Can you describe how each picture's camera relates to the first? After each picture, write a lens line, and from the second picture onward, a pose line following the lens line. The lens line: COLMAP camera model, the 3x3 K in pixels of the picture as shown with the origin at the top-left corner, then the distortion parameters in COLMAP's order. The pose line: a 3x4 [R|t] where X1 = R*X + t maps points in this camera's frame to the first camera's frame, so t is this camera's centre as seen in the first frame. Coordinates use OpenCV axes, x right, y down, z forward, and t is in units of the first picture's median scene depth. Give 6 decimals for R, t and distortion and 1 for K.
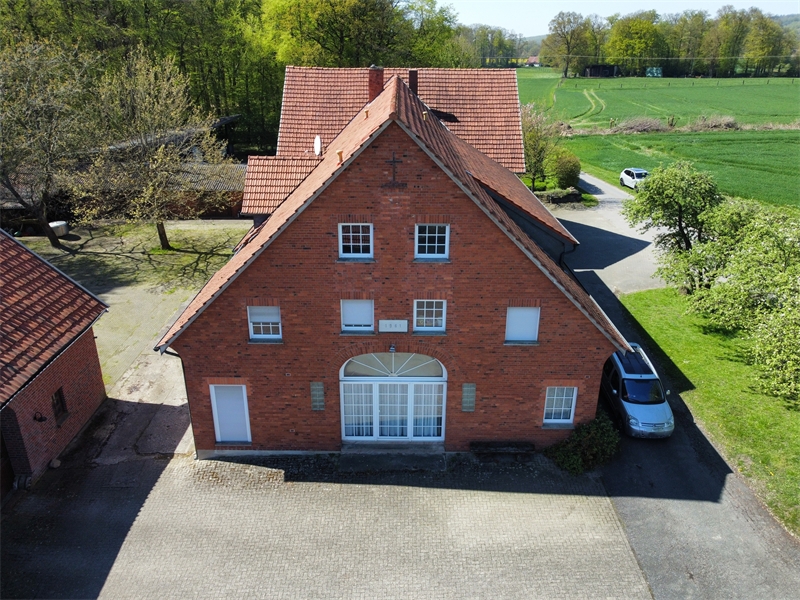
lens RADIAL K [[602.2, 0, 396.6], [0, 602.2, 296.6], [0, 0, 1]] dist [-0.003356, -0.003788]
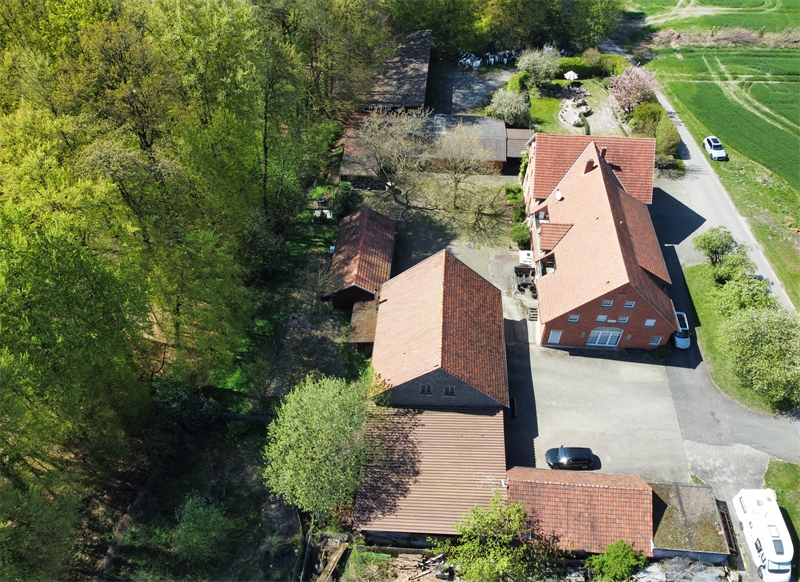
lens RADIAL K [[587.0, 0, 399.5], [0, 587.0, 293.5], [0, 0, 1]] dist [0.010495, 0.004885]
pose [[0.997126, 0.050014, -0.056911, -0.965567], [-0.021046, 0.904437, 0.426087, -1.405144], [0.072783, -0.423664, 0.902890, -1.928699]]
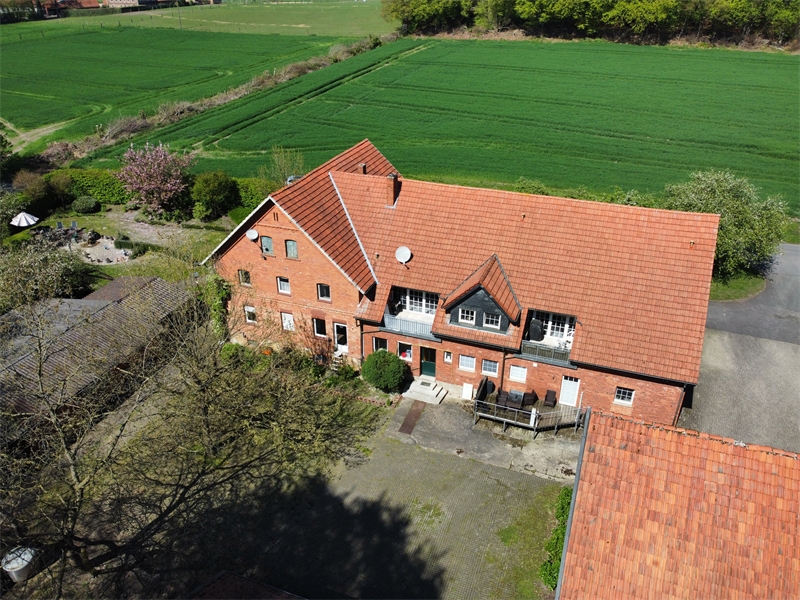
lens RADIAL K [[602.2, 0, 400.9], [0, 602.2, 300.7], [0, 0, 1]] dist [-0.003356, -0.003788]
pose [[0.332139, -0.463137, 0.821698, -1.837498], [0.361838, 0.867065, 0.342449, -0.965350], [-0.871067, 0.183580, 0.455567, 0.779267]]
